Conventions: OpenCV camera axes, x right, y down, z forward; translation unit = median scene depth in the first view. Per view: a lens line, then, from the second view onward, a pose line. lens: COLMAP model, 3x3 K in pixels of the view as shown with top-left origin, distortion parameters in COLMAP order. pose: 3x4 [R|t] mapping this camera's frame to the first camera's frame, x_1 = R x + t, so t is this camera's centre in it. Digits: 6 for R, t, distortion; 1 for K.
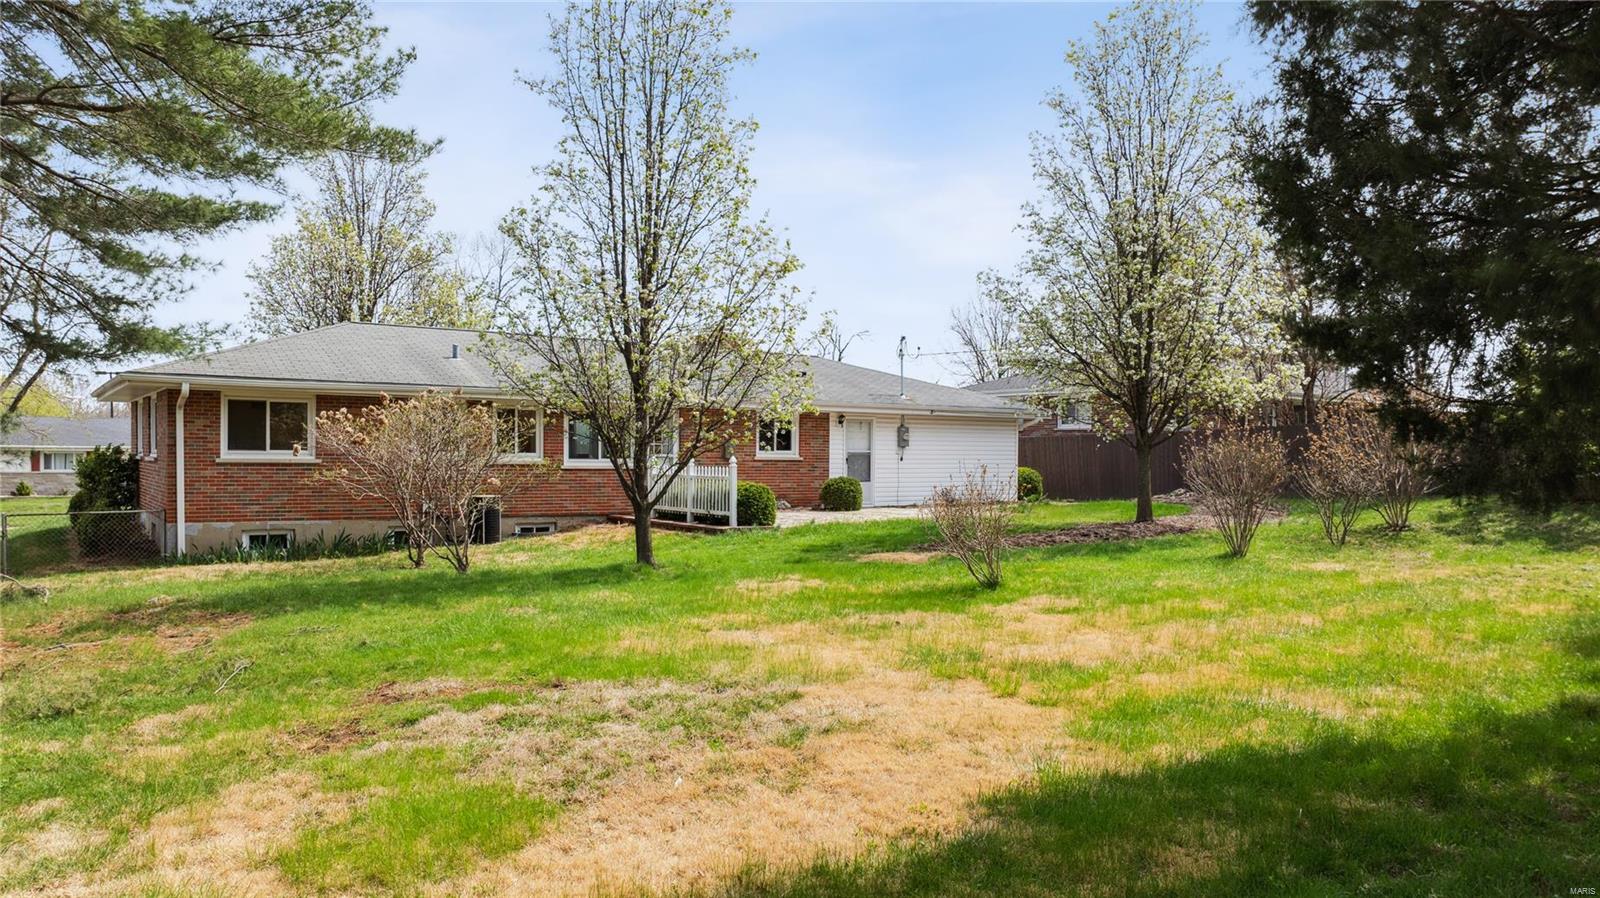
lens RADIAL K [[1171.4, 0, 800.2], [0, 1171.4, 446.2], [0, 0, 1]] dist [-0.014119, -0.003202]
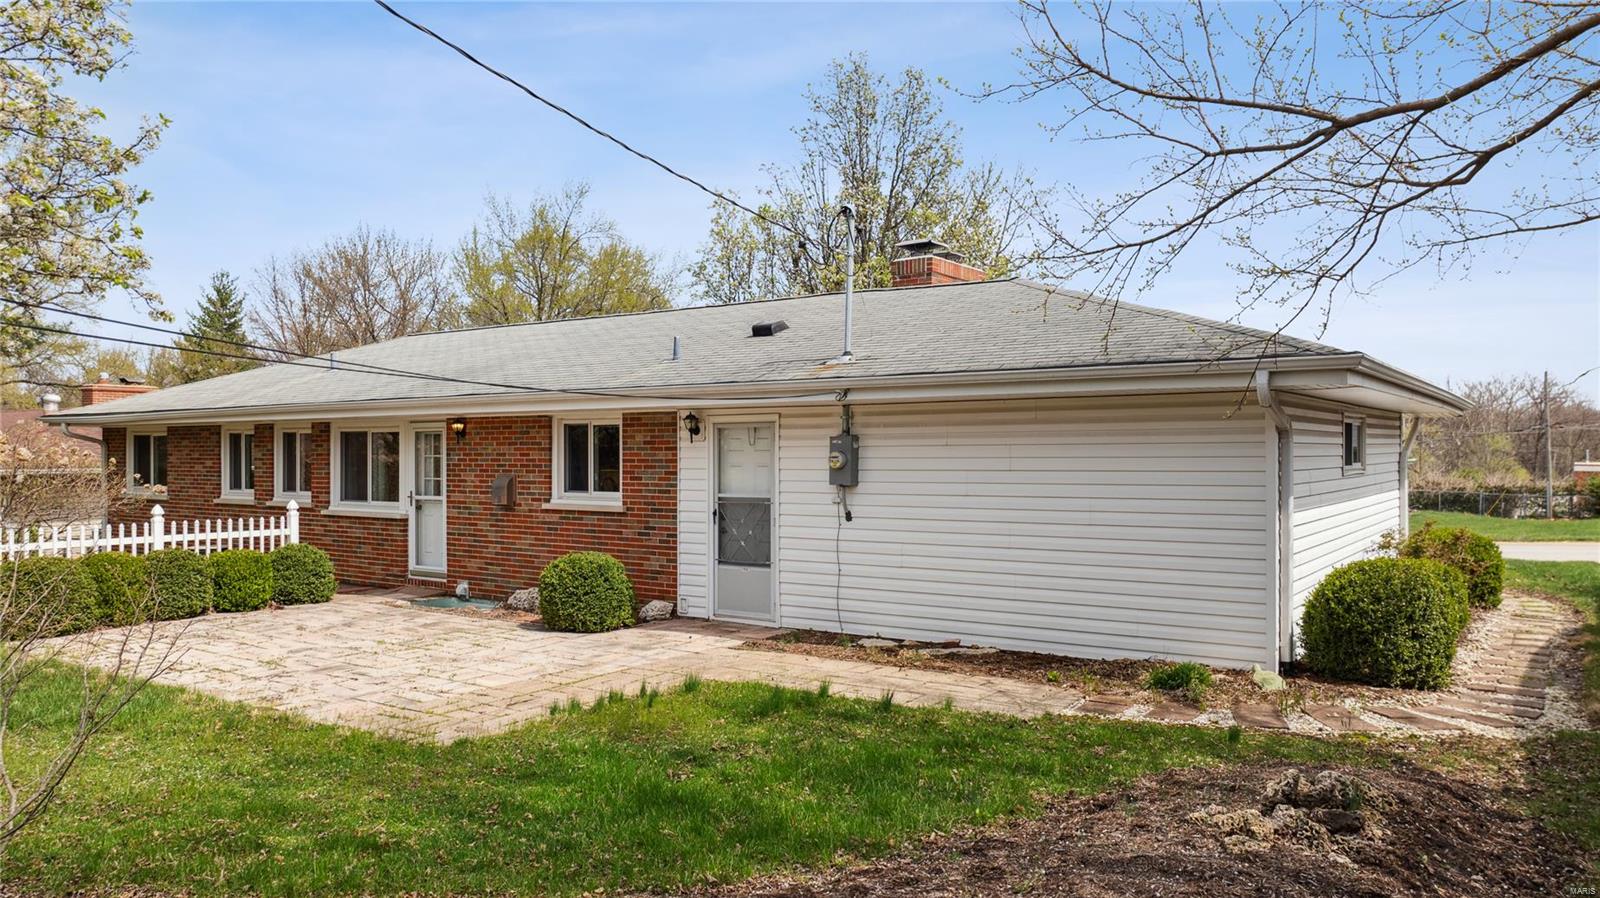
lens RADIAL K [[1171.4, 0, 800.4], [0, 1171.4, 455.2], [0, 0, 1]] dist [-0.014119, -0.003202]
pose [[0.359498, -0.022174, -0.932883, 0.467865], [-0.008731, 0.999594, -0.027124, 0.000895], [0.933105, 0.017896, 0.359158, 0.882740]]
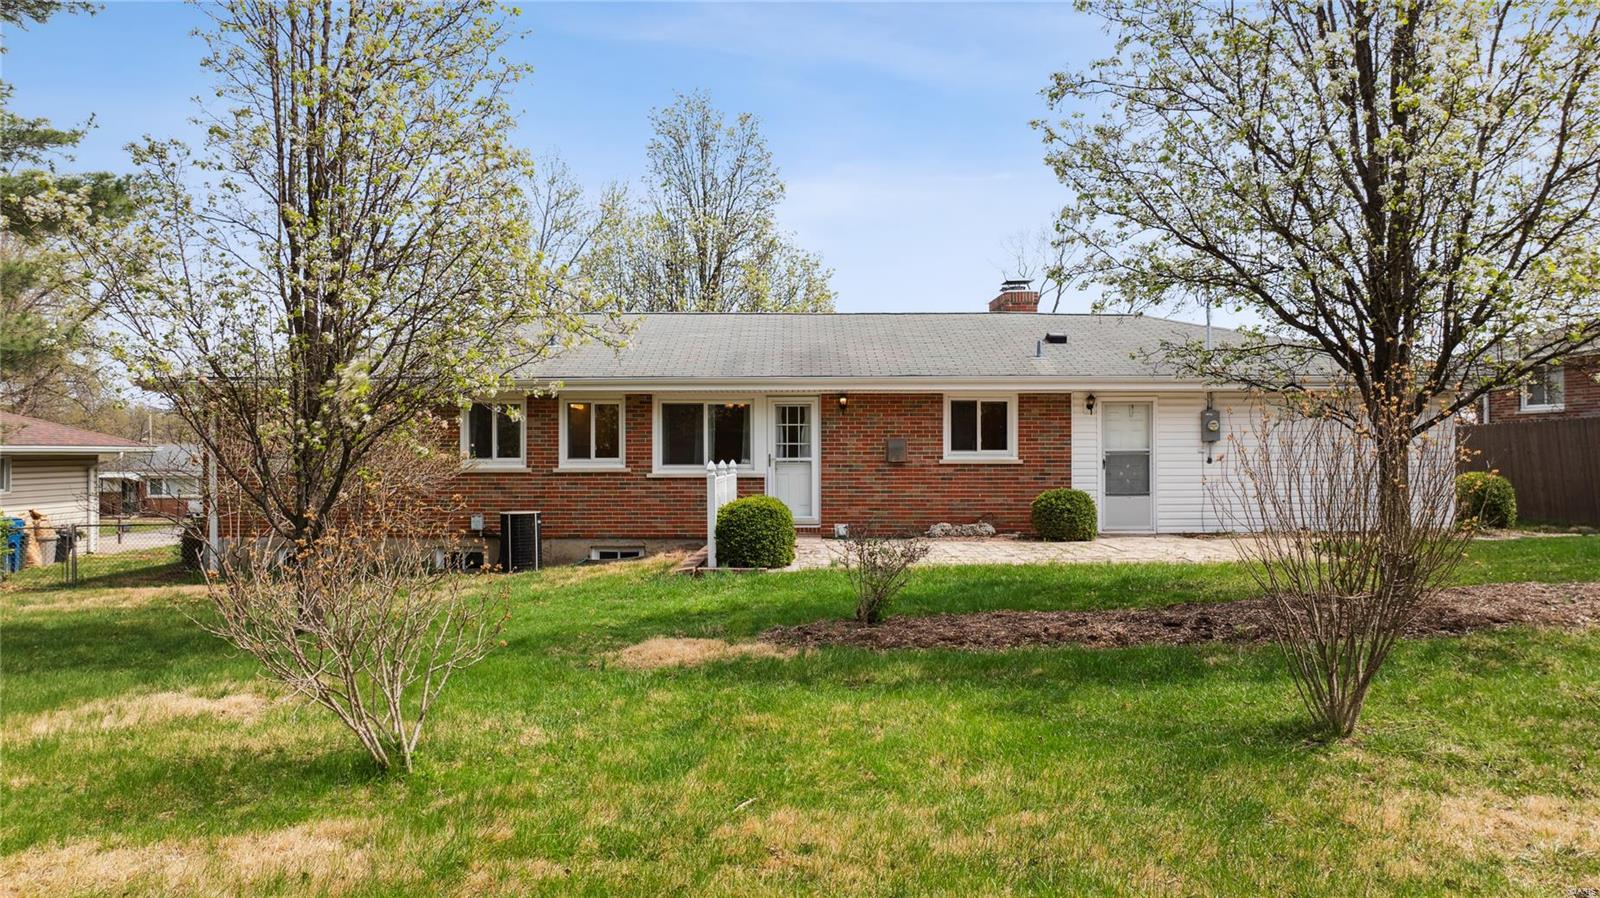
lens RADIAL K [[1171.4, 0, 792.6], [0, 1171.4, 444.4], [0, 0, 1]] dist [-0.014119, -0.003202]
pose [[0.834339, -0.012326, -0.551114, 0.259386], [0.011502, 0.999922, -0.004951, 0.002416], [0.551132, -0.002208, 0.834415, 0.359613]]
